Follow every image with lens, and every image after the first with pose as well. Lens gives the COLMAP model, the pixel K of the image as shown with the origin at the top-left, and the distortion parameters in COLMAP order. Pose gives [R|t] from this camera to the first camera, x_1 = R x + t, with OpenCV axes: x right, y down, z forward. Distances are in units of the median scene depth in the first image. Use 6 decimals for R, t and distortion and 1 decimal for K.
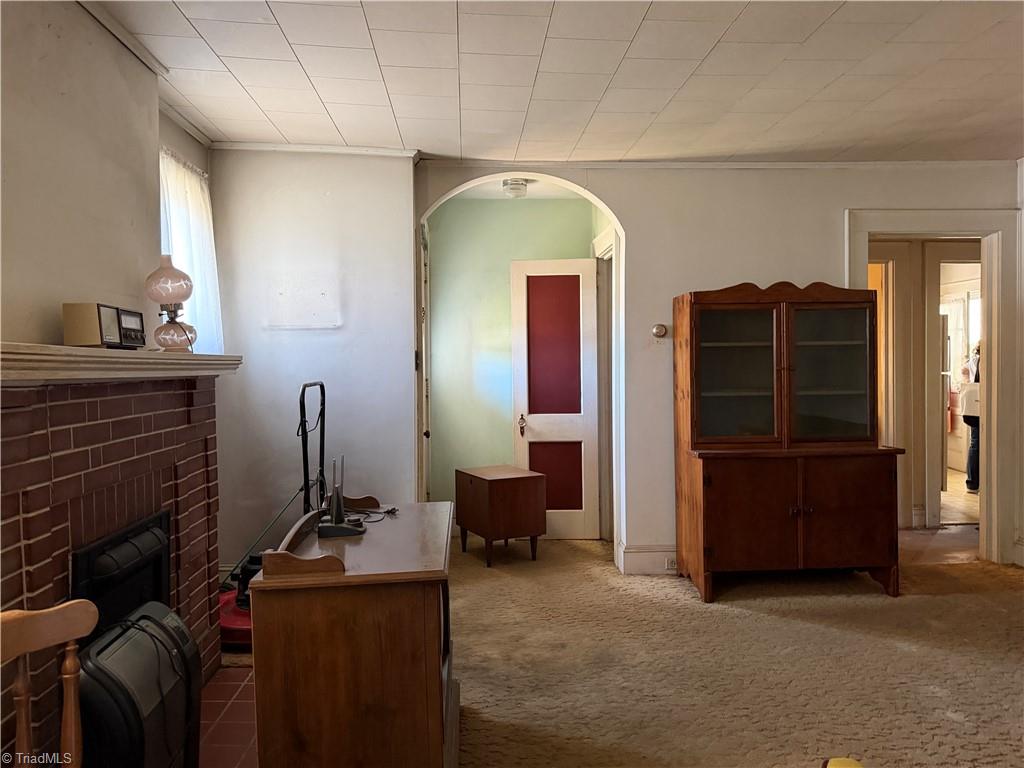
lens RADIAL K [[728.1, 0, 510.1], [0, 728.1, 381.1], [0, 0, 1]] dist [0.002133, -0.002808]
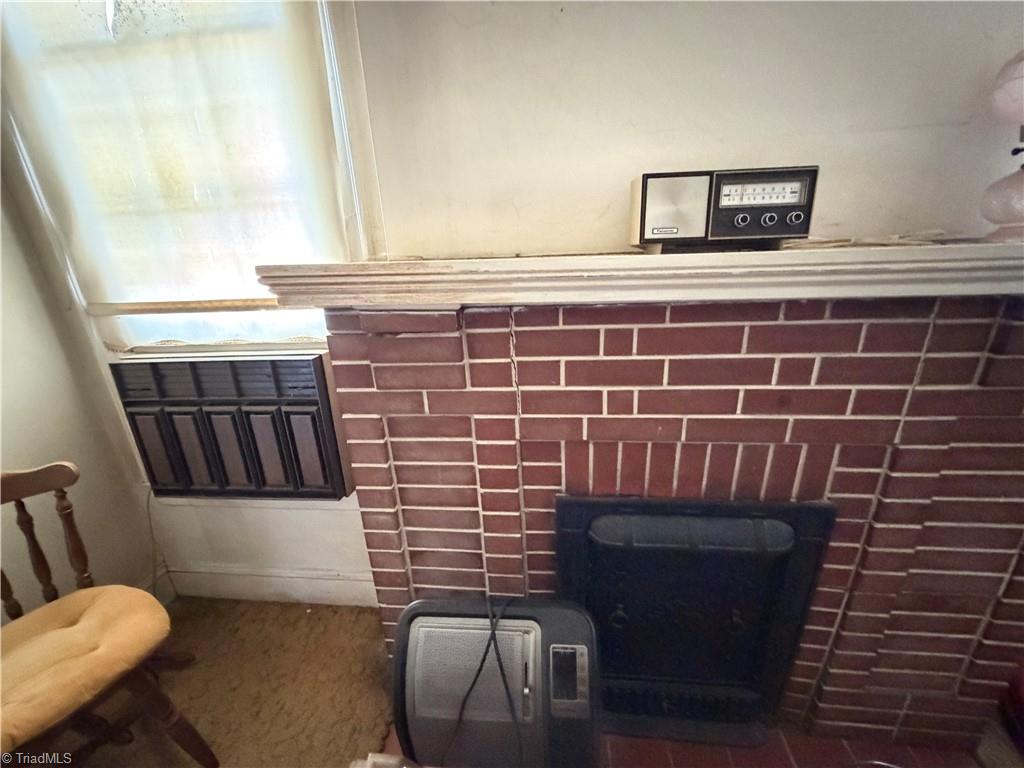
lens RADIAL K [[406.8, 0, 508.8], [0, 406.8, 384.4], [0, 0, 1]] dist [-0.002857, -0.000105]
pose [[-0.150941, 0.339142, -0.928547, -0.081116], [0.019949, 0.940162, 0.340142, -0.028432], [0.988341, 0.032818, -0.148675, 0.461975]]
